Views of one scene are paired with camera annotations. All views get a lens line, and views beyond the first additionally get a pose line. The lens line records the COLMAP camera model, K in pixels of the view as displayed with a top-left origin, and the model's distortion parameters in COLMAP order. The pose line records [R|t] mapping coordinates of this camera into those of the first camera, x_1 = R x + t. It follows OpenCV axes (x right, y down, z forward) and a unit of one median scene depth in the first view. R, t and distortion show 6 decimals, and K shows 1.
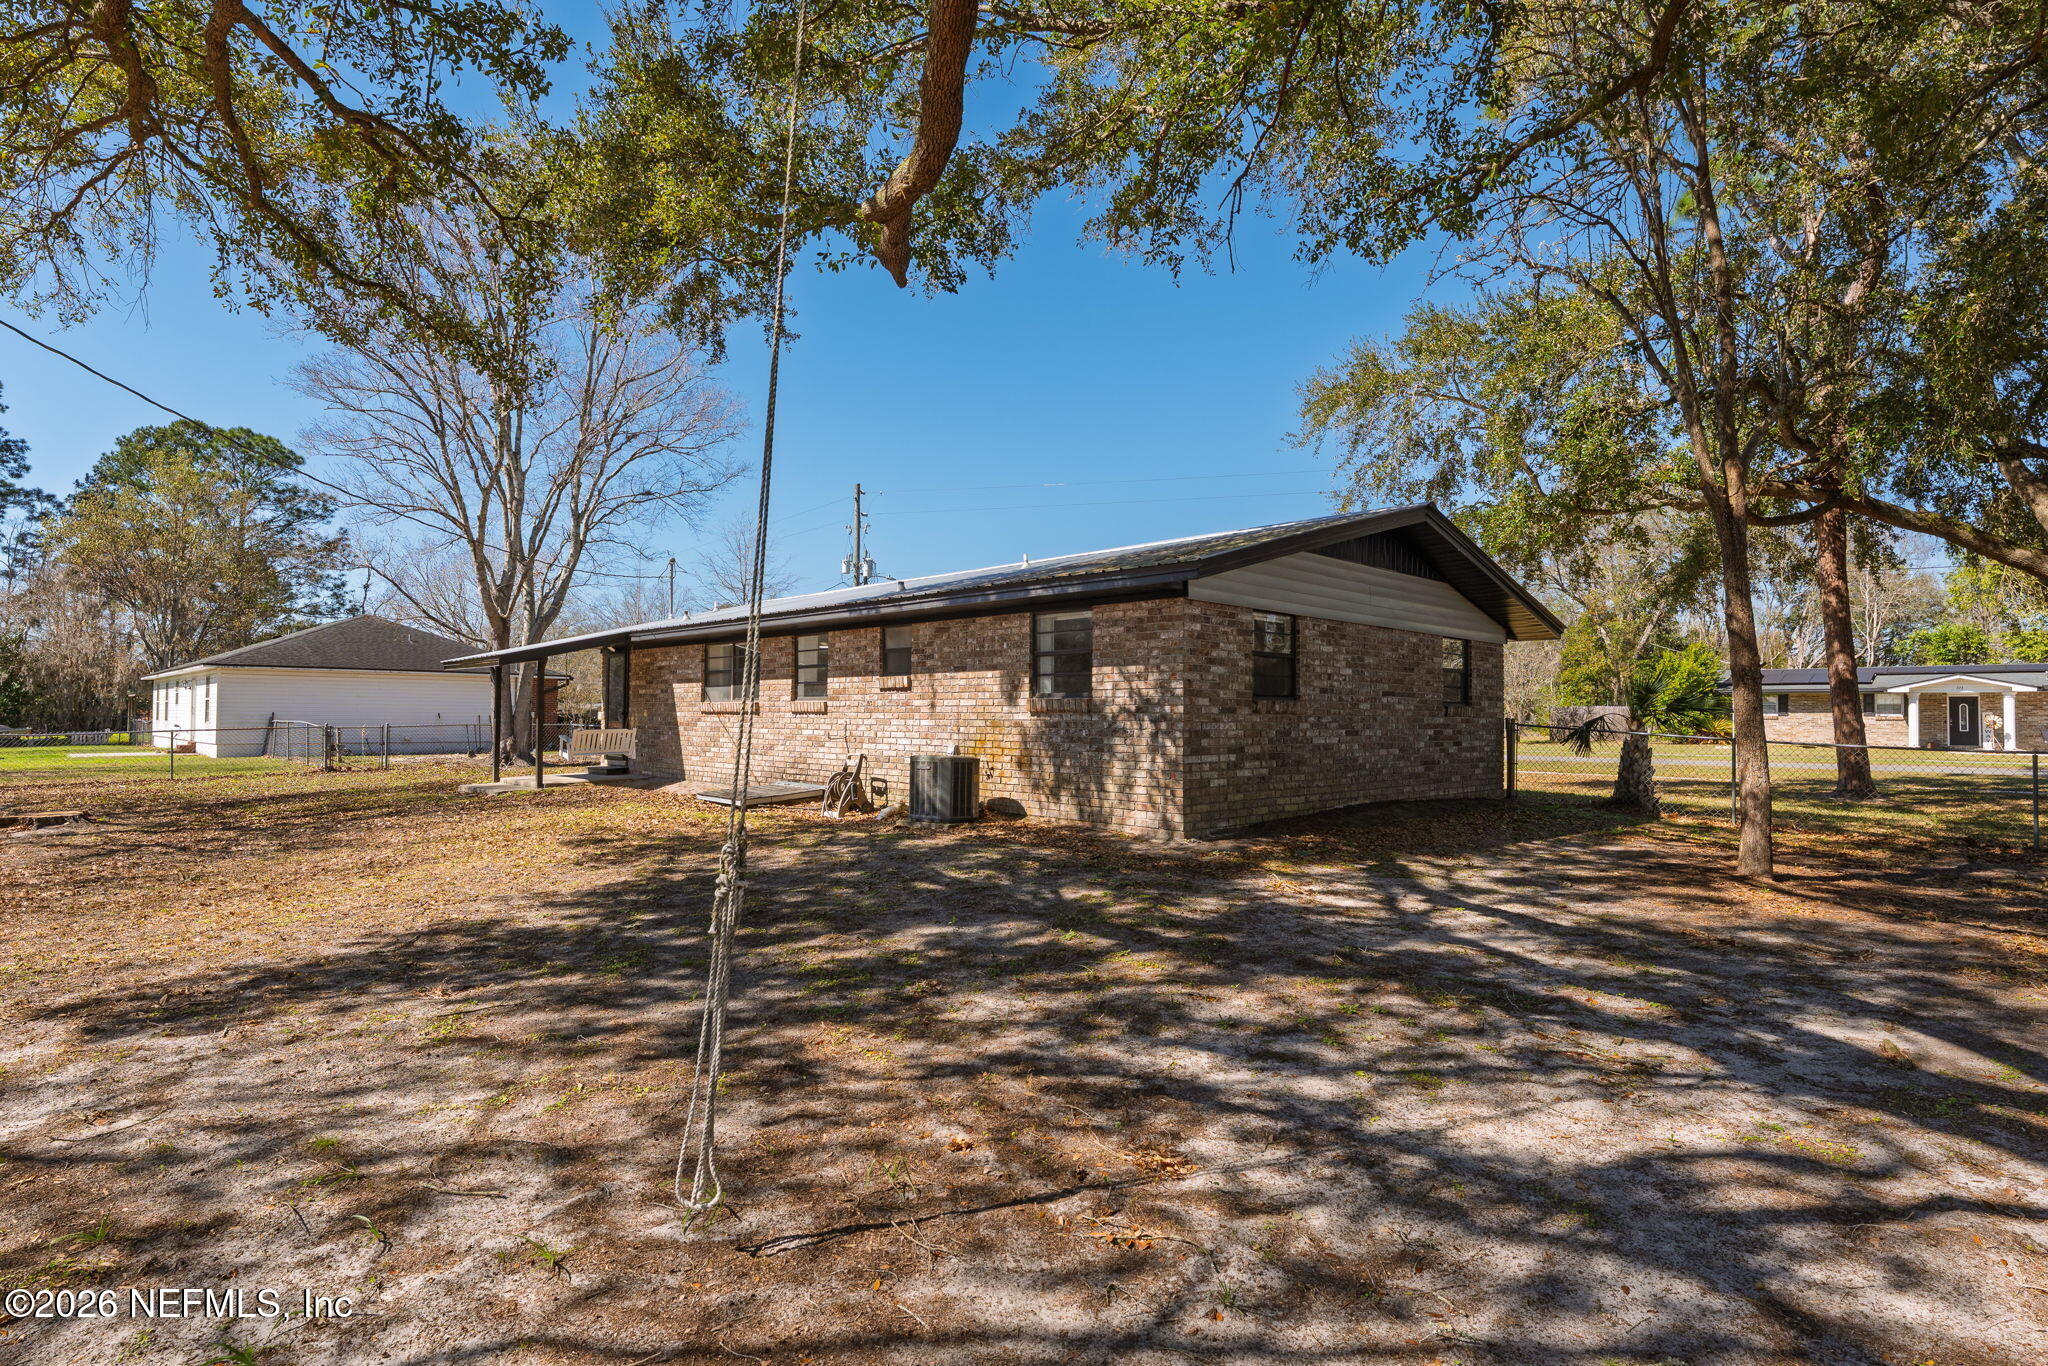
lens RADIAL K [[1041.0, 0, 1022.8], [0, 1041.0, 706.0], [0, 0, 1]] dist [0.032163, 0.000549]
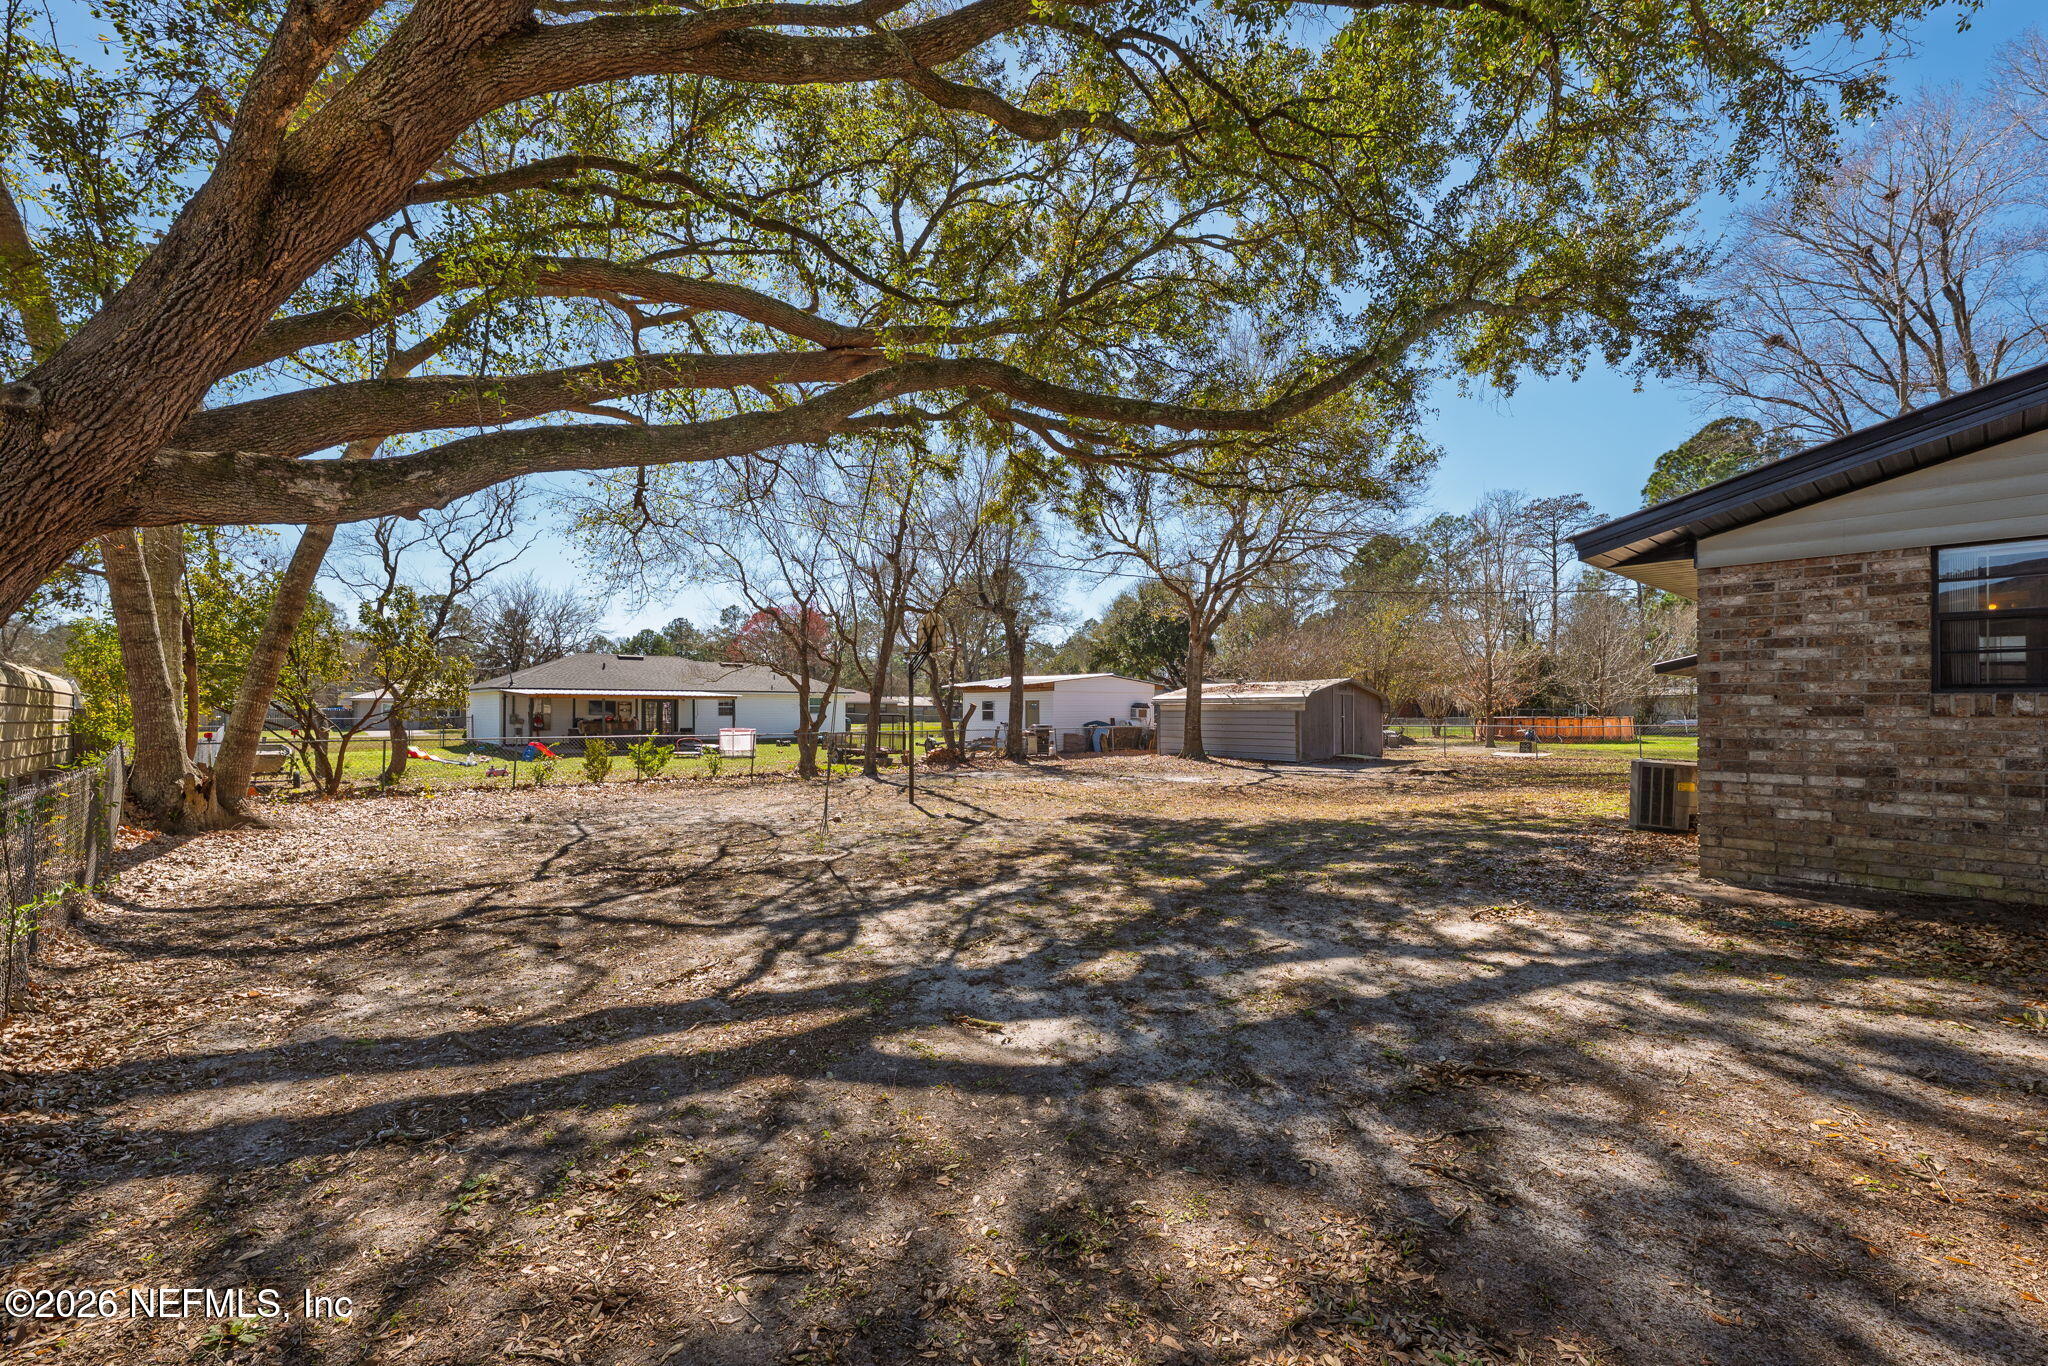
lens RADIAL K [[828.2, 0, 1024.0], [0, 828.2, 683.0], [0, 0, 1]] dist [-0.003706, 0.000321]
pose [[-0.101116, -0.037932, -0.994151, 0.490546], [0.009040, 0.999197, -0.039044, 0.001185], [0.994834, -0.012935, -0.100692, 0.332931]]
